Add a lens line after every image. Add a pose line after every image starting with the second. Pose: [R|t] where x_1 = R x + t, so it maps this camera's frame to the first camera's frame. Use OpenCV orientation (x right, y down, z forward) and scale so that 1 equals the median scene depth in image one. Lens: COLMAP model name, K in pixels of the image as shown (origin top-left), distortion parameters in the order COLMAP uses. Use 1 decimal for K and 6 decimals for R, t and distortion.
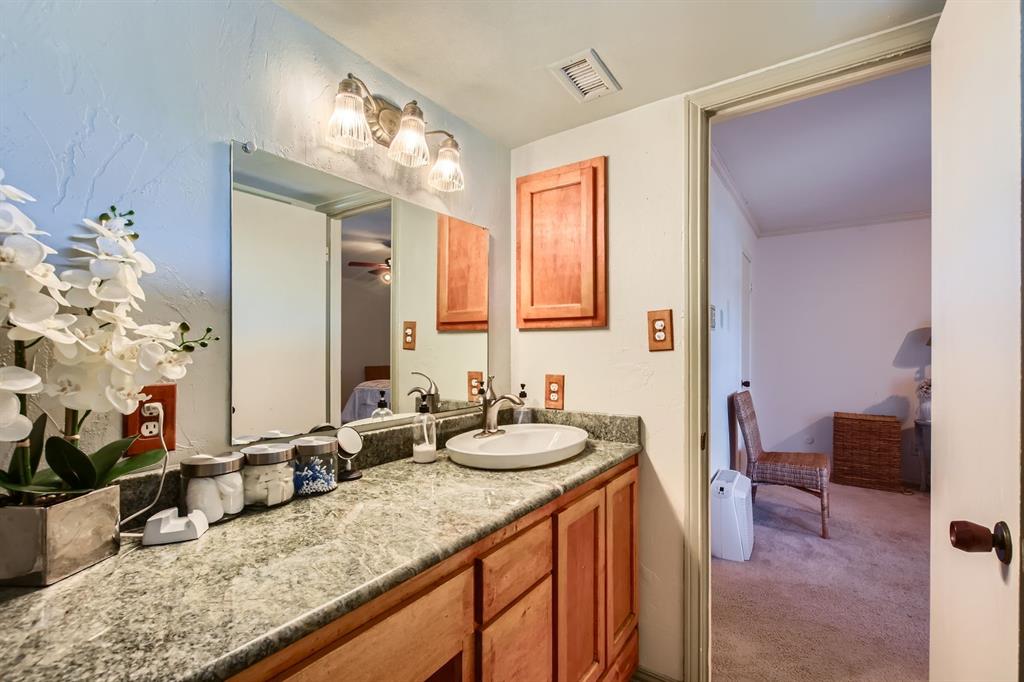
lens RADIAL K [[449.5, 0, 511.8], [0, 449.5, 340.5], [0, 0, 1]] dist [-0.002057, 0.001008]
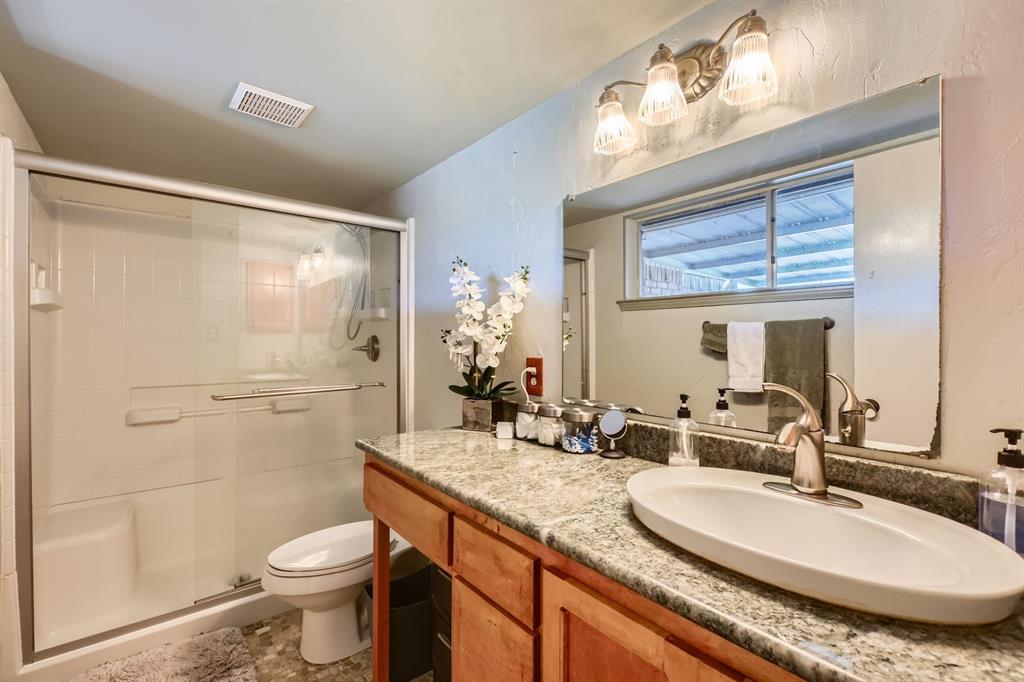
lens RADIAL K [[449.5, 0, 512.4], [0, 449.5, 344.7], [0, 0, 1]] dist [-0.002057, 0.001008]
pose [[-0.274619, 0.010083, -0.961500, 0.783465], [0.019329, 0.999801, 0.004964, 0.028867], [0.961359, -0.017221, -0.274759, 1.135830]]
